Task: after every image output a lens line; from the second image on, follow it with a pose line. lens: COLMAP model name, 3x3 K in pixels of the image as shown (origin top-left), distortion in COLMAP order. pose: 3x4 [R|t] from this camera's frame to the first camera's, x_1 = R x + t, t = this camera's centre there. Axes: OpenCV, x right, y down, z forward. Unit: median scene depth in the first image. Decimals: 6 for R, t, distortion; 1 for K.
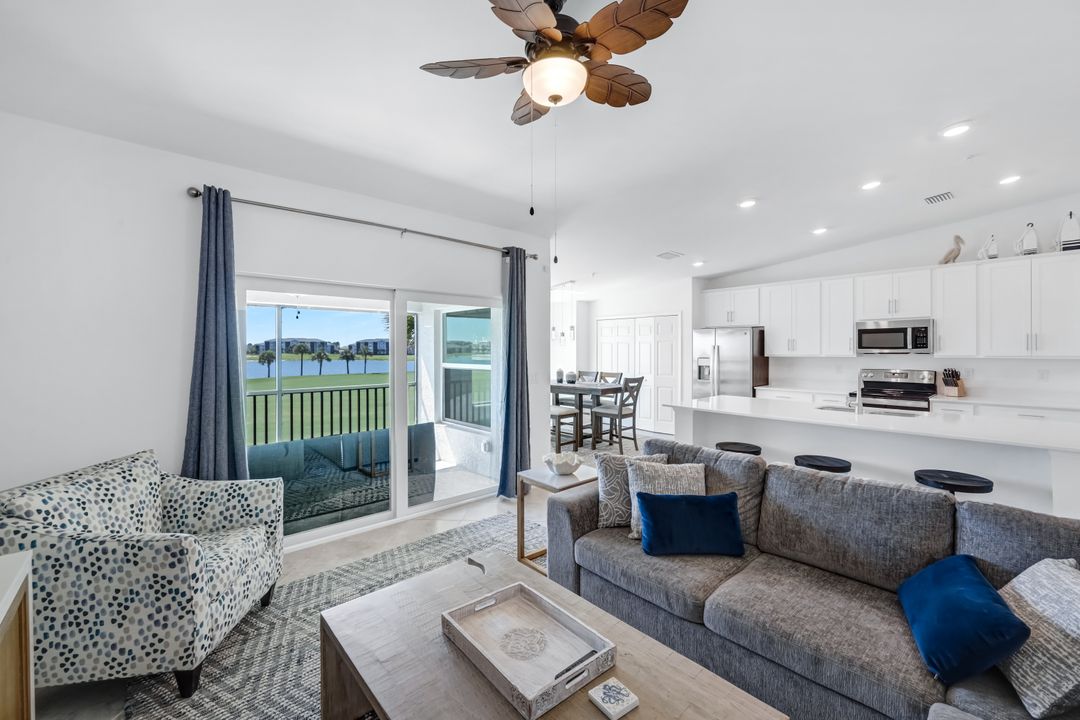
lens RADIAL K [[440.8, 0, 536.7], [0, 440.8, 351.6], [0, 0, 1]] dist [0.000500, -0.000229]
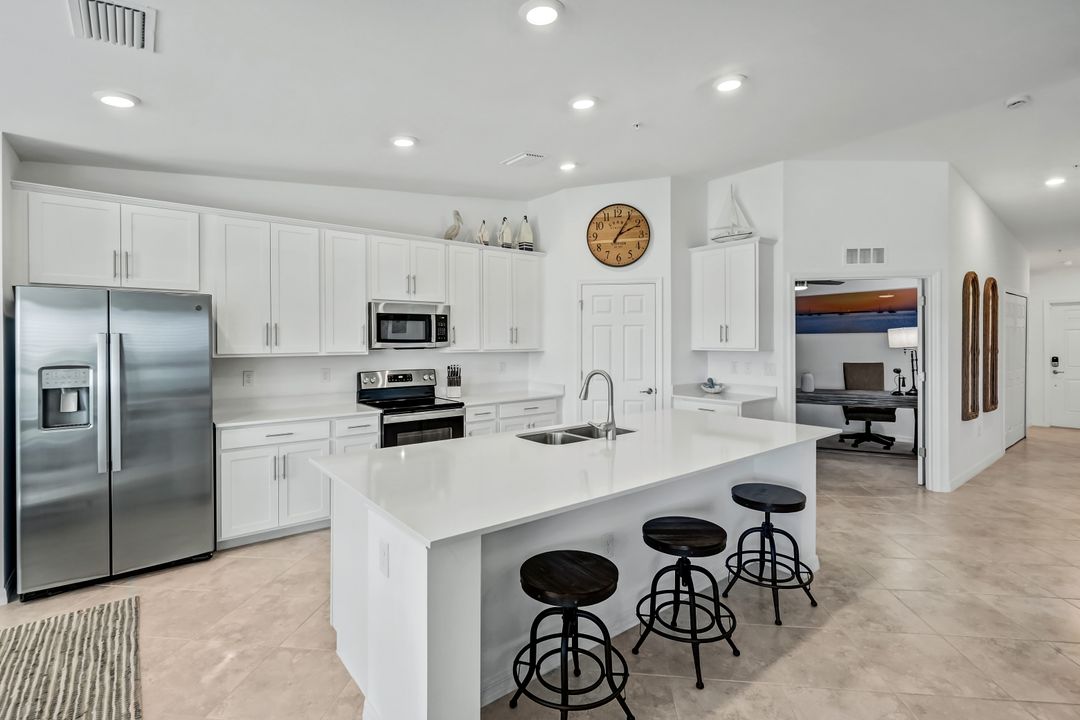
lens RADIAL K [[500.0, 0, 540.2], [0, 500.0, 343.2], [0, 0, 1]] dist [0.002673, 0.000037]
pose [[0.052588, -0.001374, 0.998615, -0.015580], [0.008617, 0.999962, 0.000922, -0.002774], [-0.998579, 0.008557, 0.052598, 0.657663]]
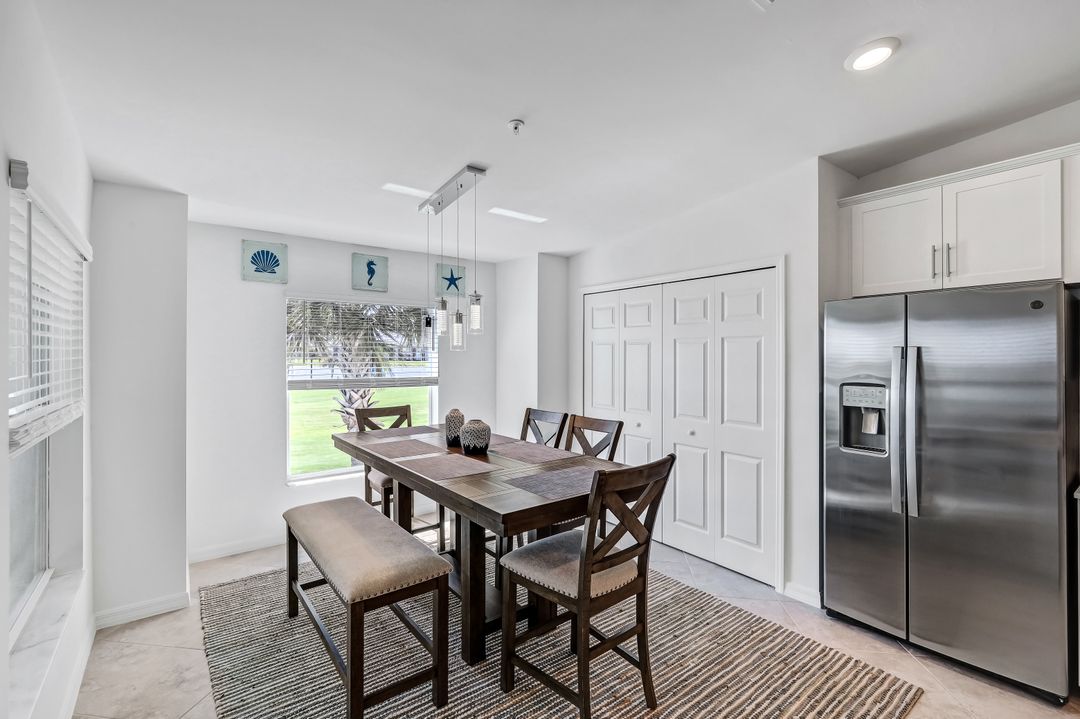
lens RADIAL K [[478.4, 0, 537.4], [0, 478.4, 354.9], [0, 0, 1]] dist [0.000269, 0.000332]
pose [[0.996875, 0.002133, -0.078971, 0.180981], [-0.002544, 0.999984, -0.005106, -0.006398], [0.078958, 0.005291, 0.996864, 0.694096]]
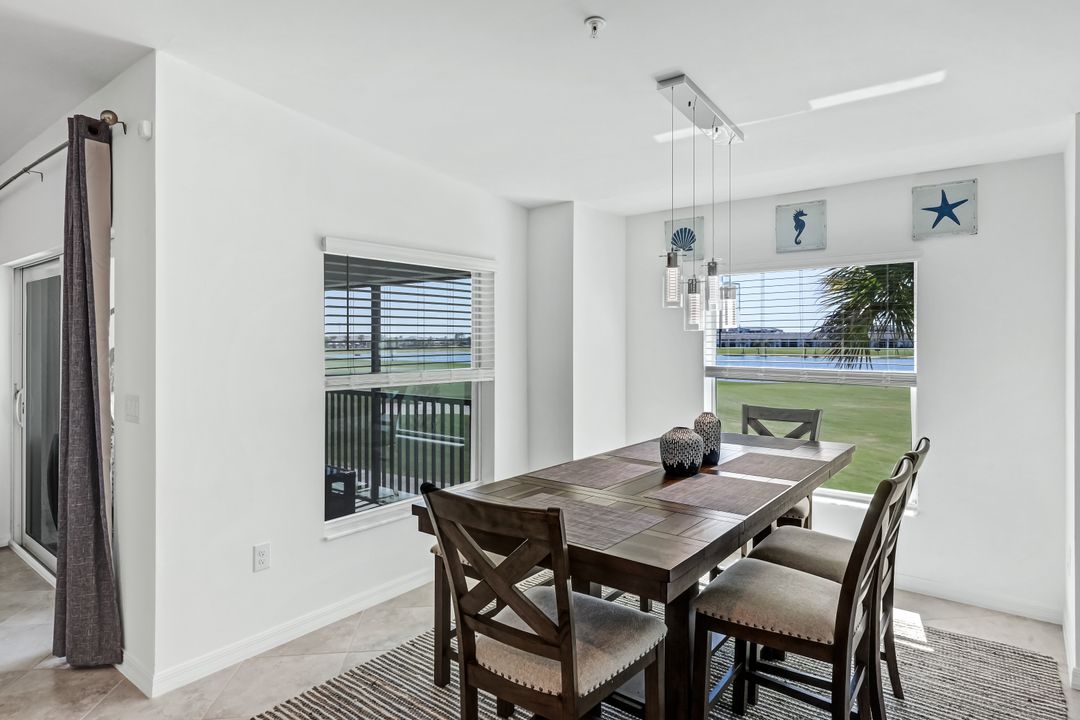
lens RADIAL K [[598.3, 0, 528.9], [0, 598.3, 340.2], [0, 0, 1]] dist [-0.011067, -0.000935]
pose [[0.172131, 0.000437, -0.985074, 0.458791], [-0.002566, 0.999997, -0.000005, -0.005929], [0.985071, 0.002529, 0.172132, 0.961724]]
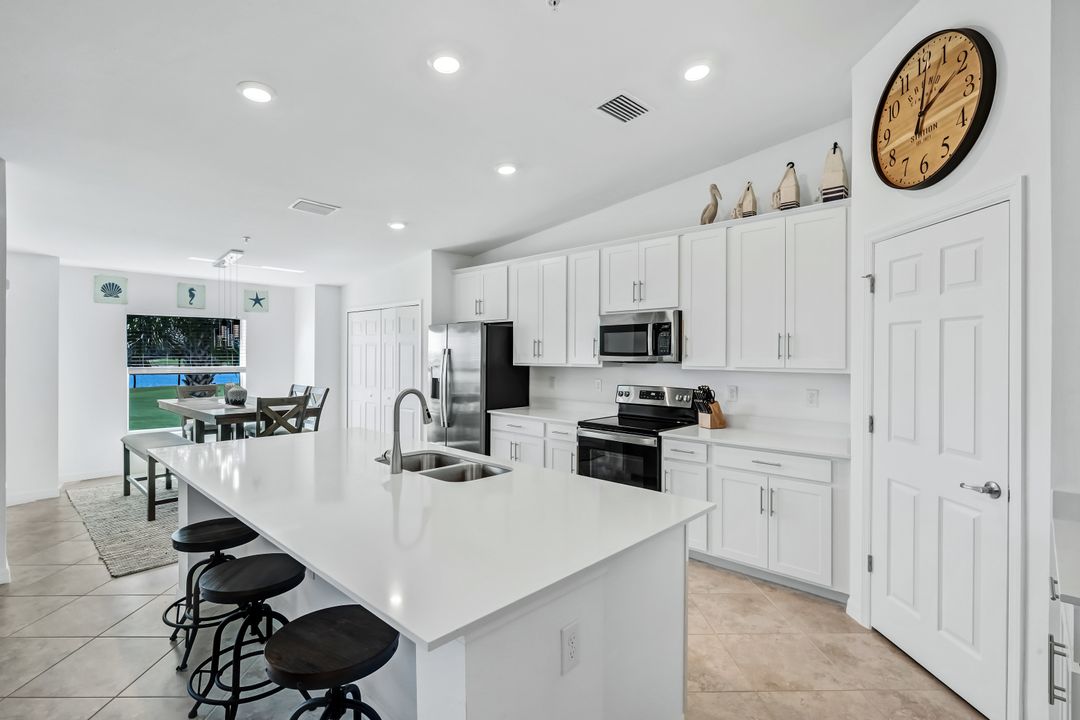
lens RADIAL K [[512.5, 0, 540.0], [0, 512.5, 360.0], [0, 0, 1]] dist [-0.002613, -0.000444]
pose [[0.996121, 0.006131, 0.087778, 0.526332], [-0.006690, 0.999959, 0.006082, -0.002698], [-0.087737, -0.006646, 0.996122, 0.215360]]
